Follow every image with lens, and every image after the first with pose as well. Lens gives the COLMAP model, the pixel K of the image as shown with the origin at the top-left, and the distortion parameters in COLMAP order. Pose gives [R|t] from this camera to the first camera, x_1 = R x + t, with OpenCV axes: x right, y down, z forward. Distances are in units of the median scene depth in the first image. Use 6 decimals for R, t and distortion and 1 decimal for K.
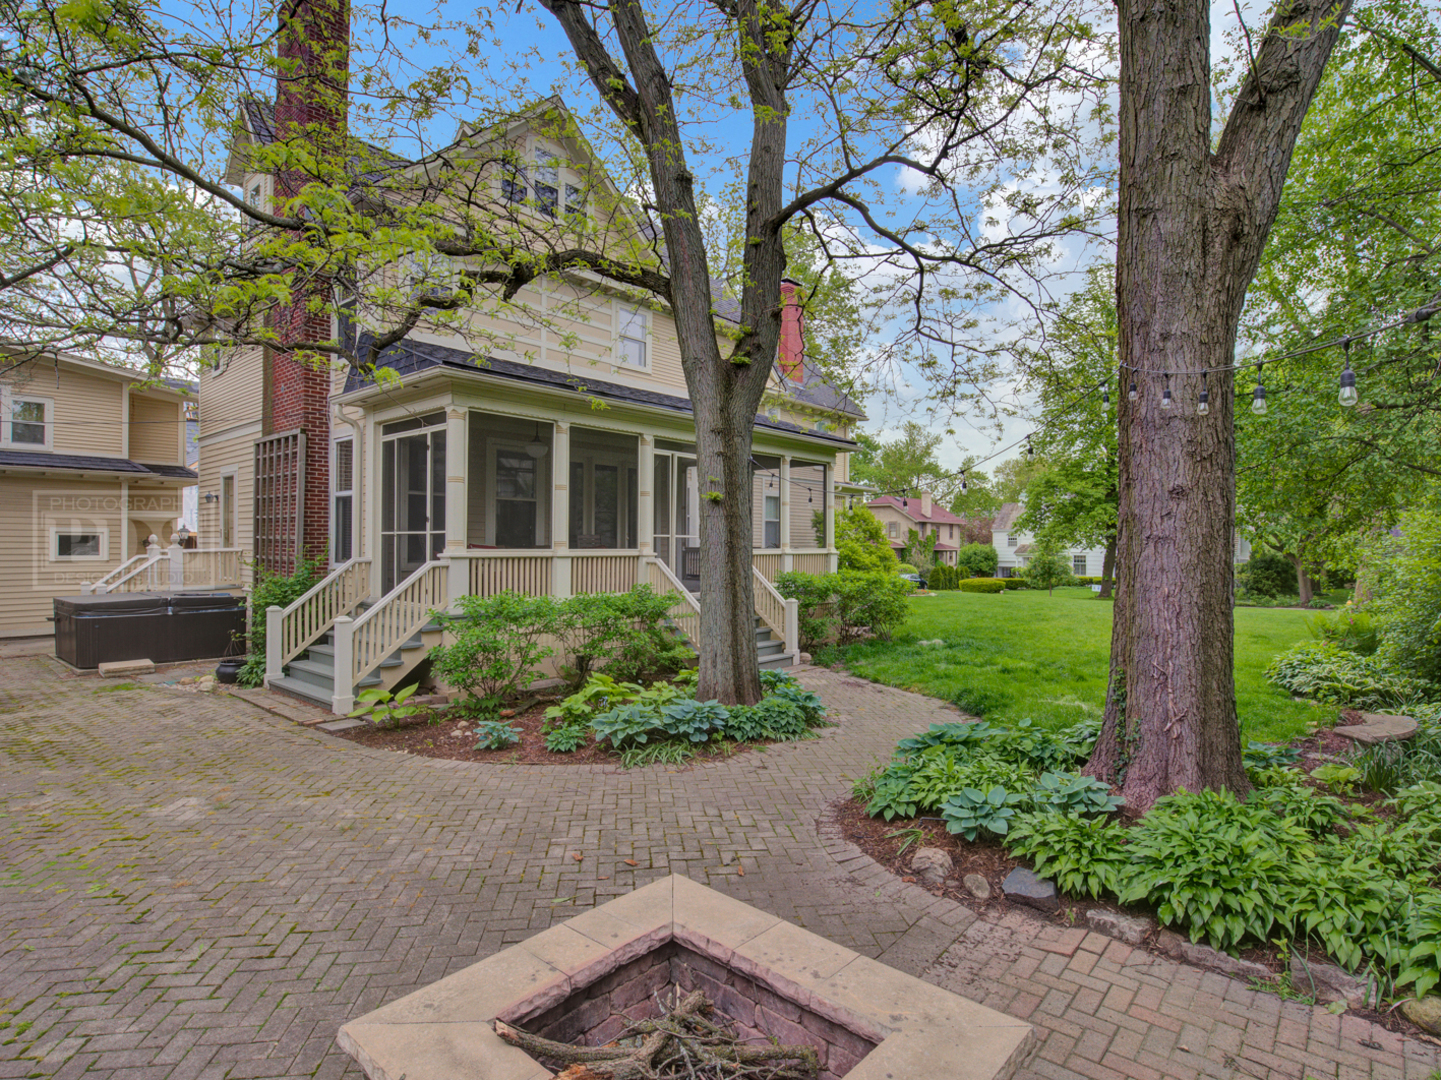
lens RADIAL K [[712.5, 0, 719.1], [0, 712.5, 537.1], [0, 0, 1]] dist [0.002255, 0.000082]
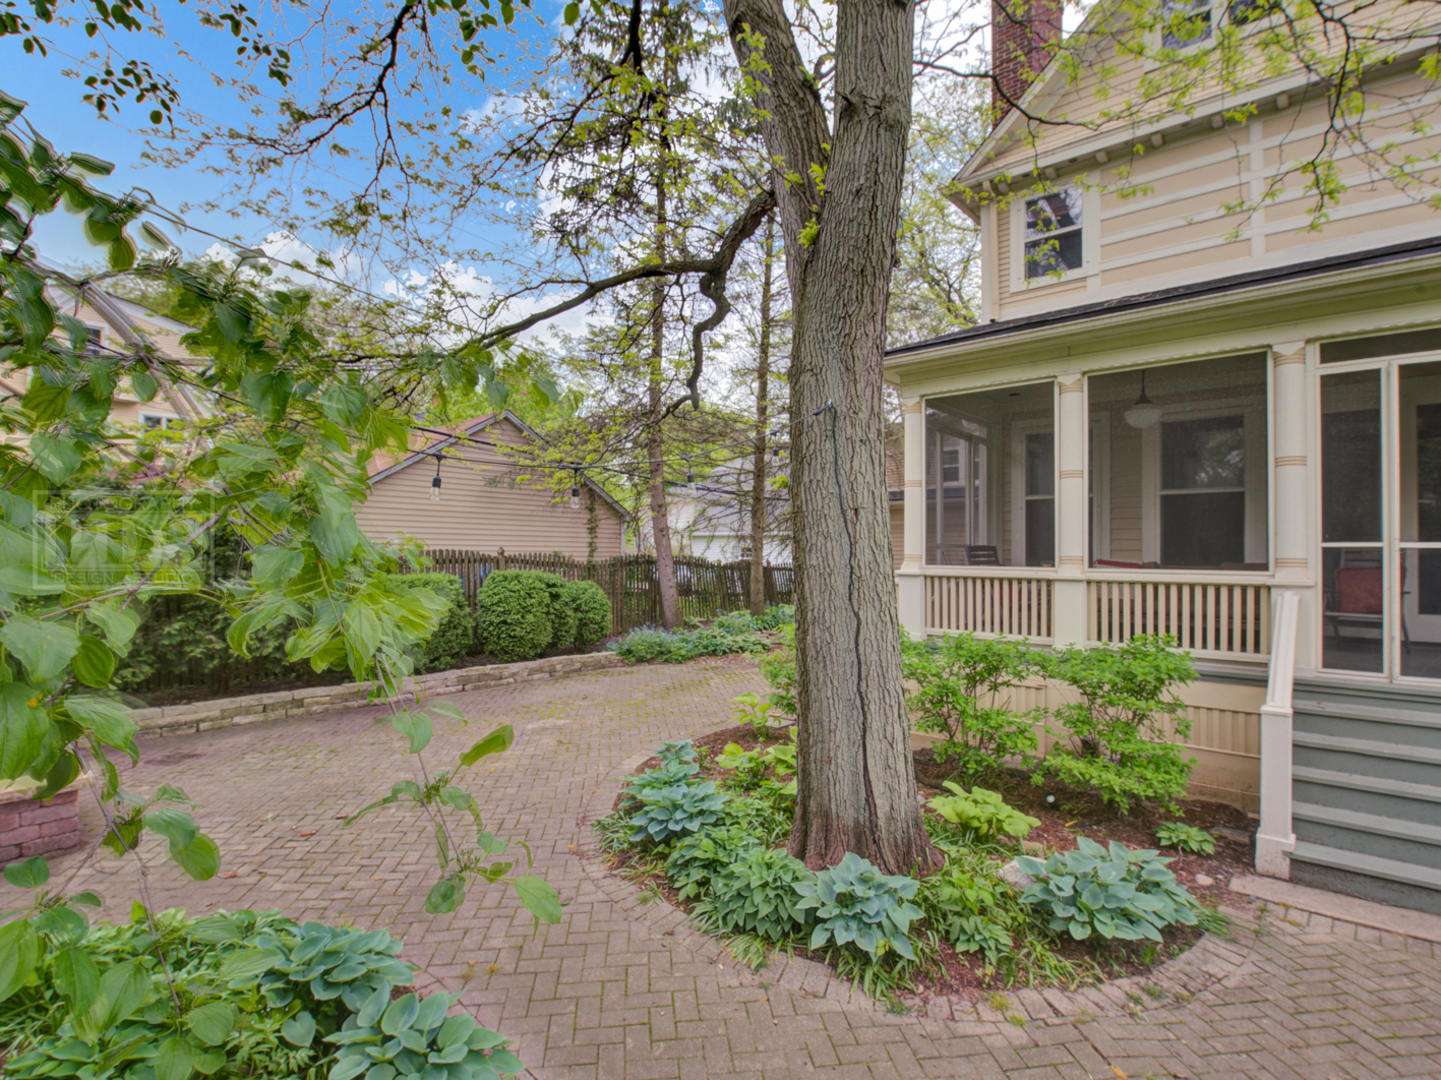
lens RADIAL K [[712.5, 0, 718.3], [0, 712.5, 547.7], [0, 0, 1]] dist [0.002255, 0.000082]
pose [[0.035891, -0.011528, -0.999289, 0.430890], [0.003877, 0.999928, -0.011396, 0.003929], [0.999348, -0.003466, 0.035933, 0.659902]]
